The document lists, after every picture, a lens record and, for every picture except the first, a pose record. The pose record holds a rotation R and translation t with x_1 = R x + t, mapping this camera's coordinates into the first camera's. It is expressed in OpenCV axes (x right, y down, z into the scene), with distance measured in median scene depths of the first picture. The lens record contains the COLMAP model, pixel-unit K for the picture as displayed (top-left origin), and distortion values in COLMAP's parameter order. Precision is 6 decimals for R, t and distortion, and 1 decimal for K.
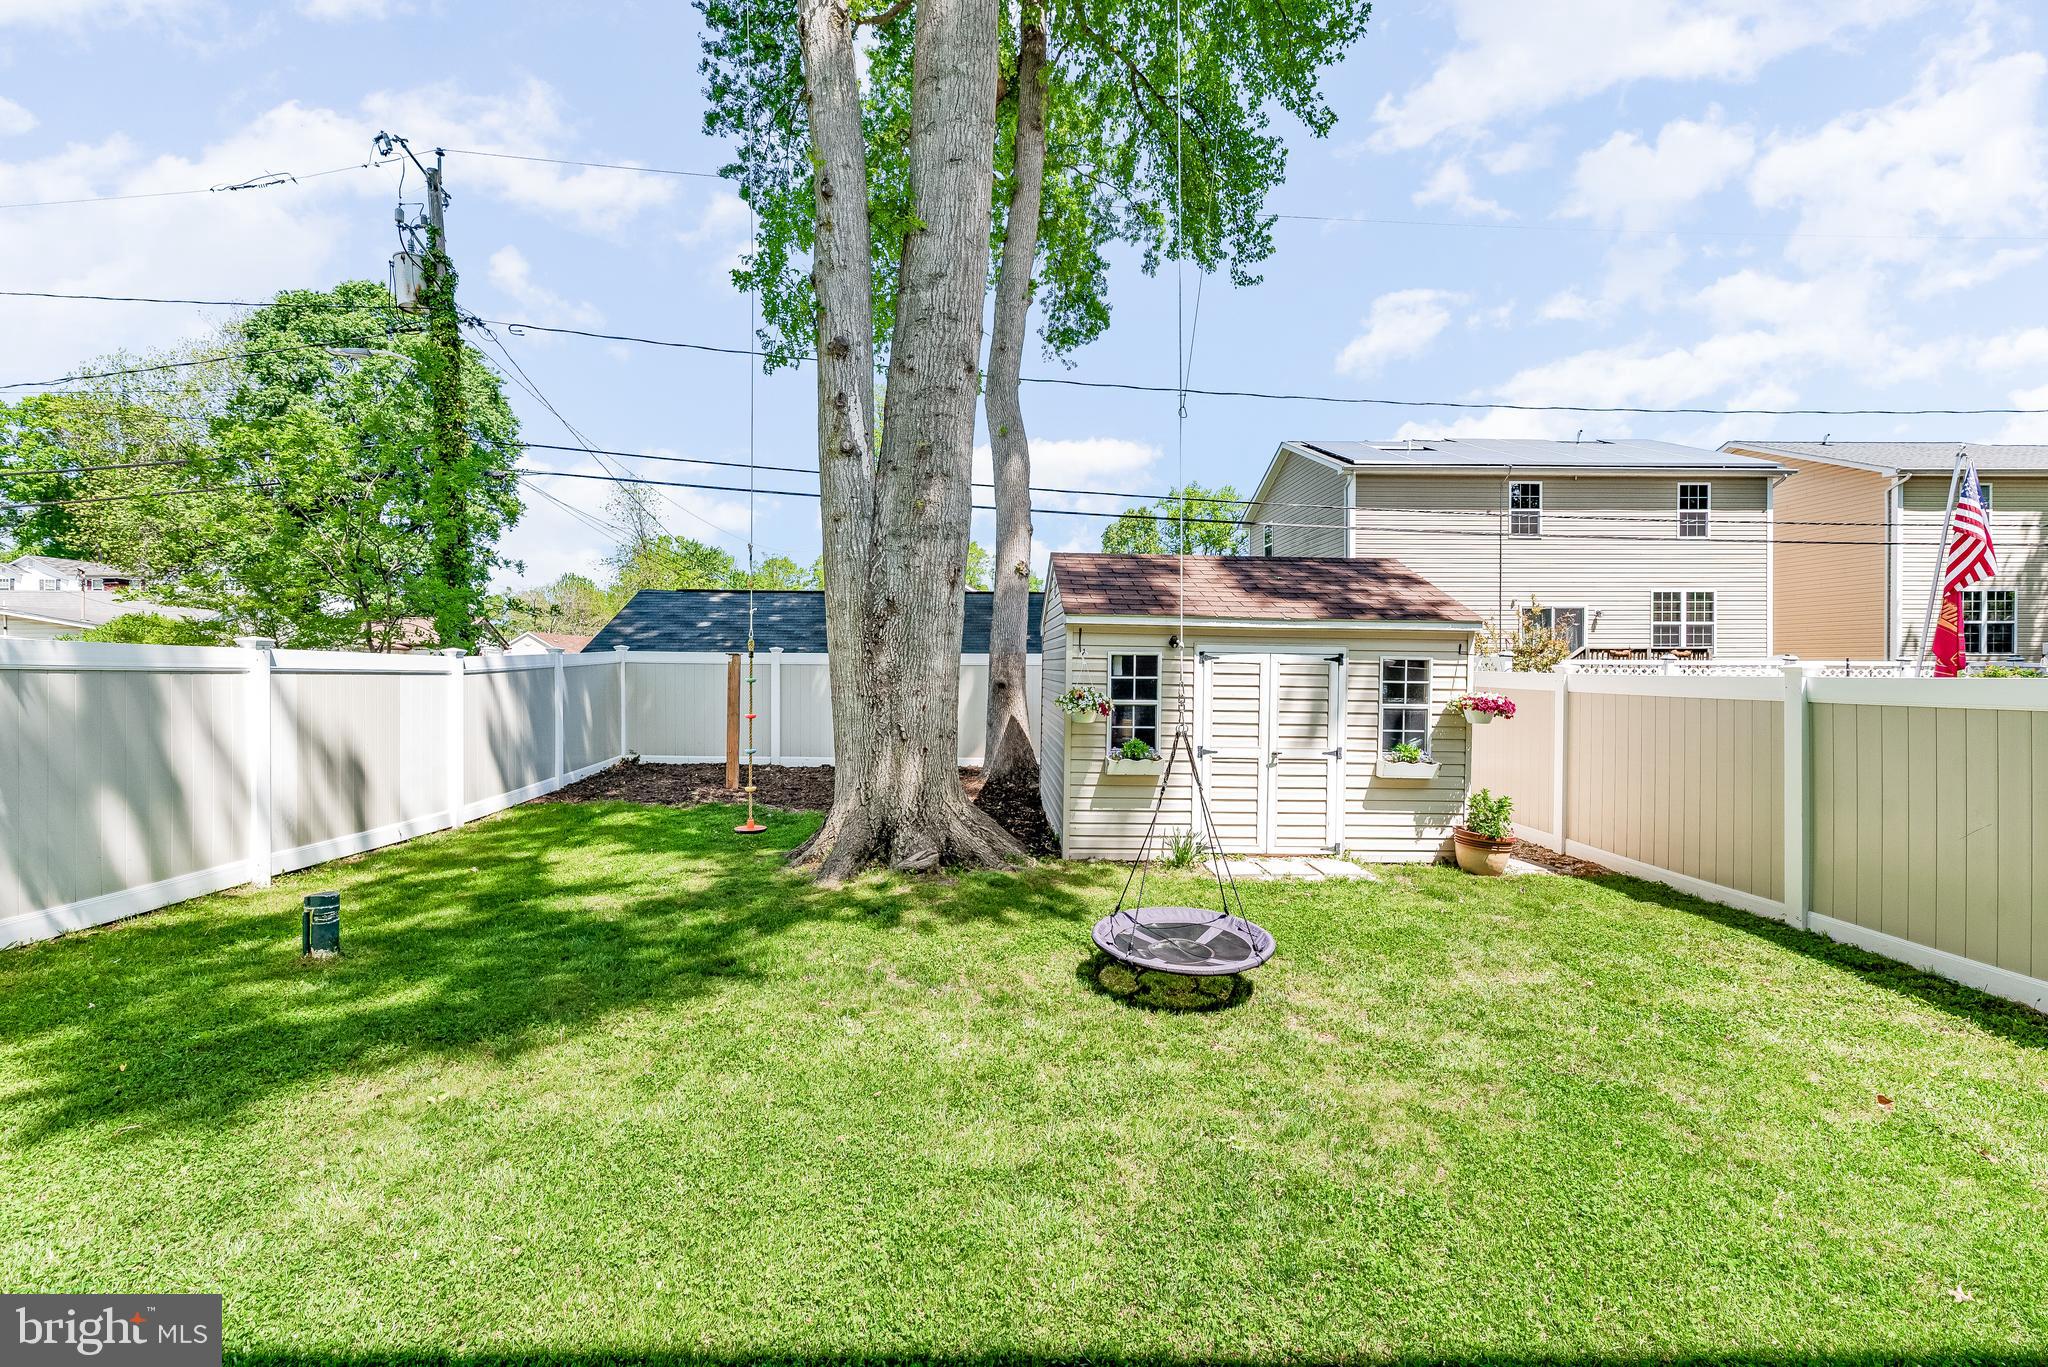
lens RADIAL K [[831.3, 0, 1034.1], [0, 831.3, 682.1], [0, 0, 1]] dist [0.003415, -0.001633]
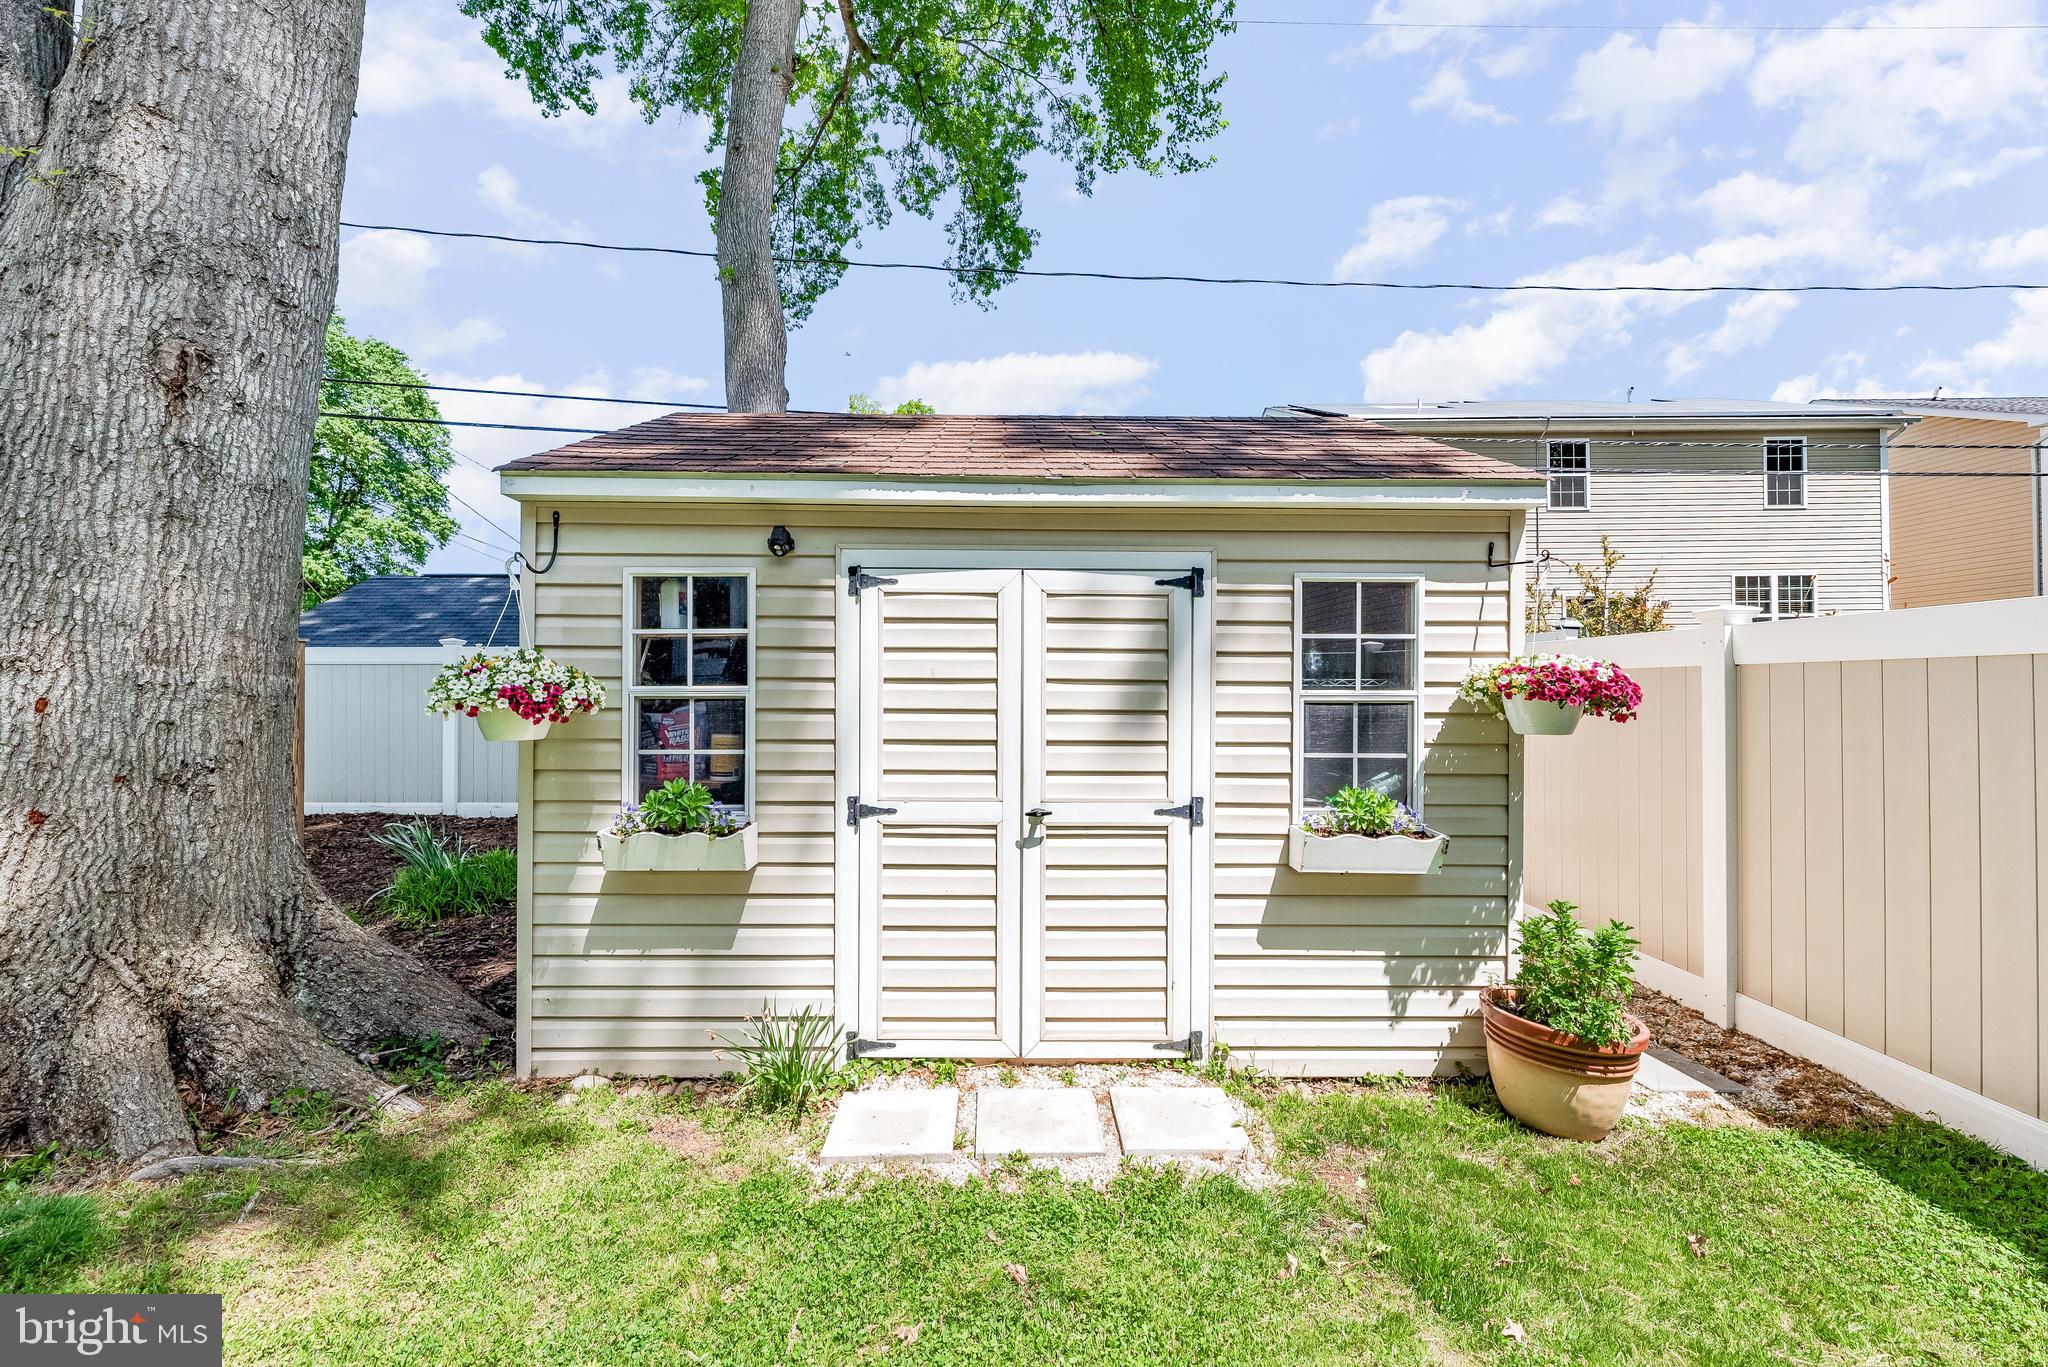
lens RADIAL K [[831.3, 0, 1020.3], [0, 831.3, 695.0], [0, 0, 1]] dist [0.003415, -0.001633]
pose [[0.999306, -0.010876, -0.035637, 0.293095], [0.010196, 0.999763, -0.019225, 0.035029], [0.035838, 0.018849, 0.999180, 0.581067]]
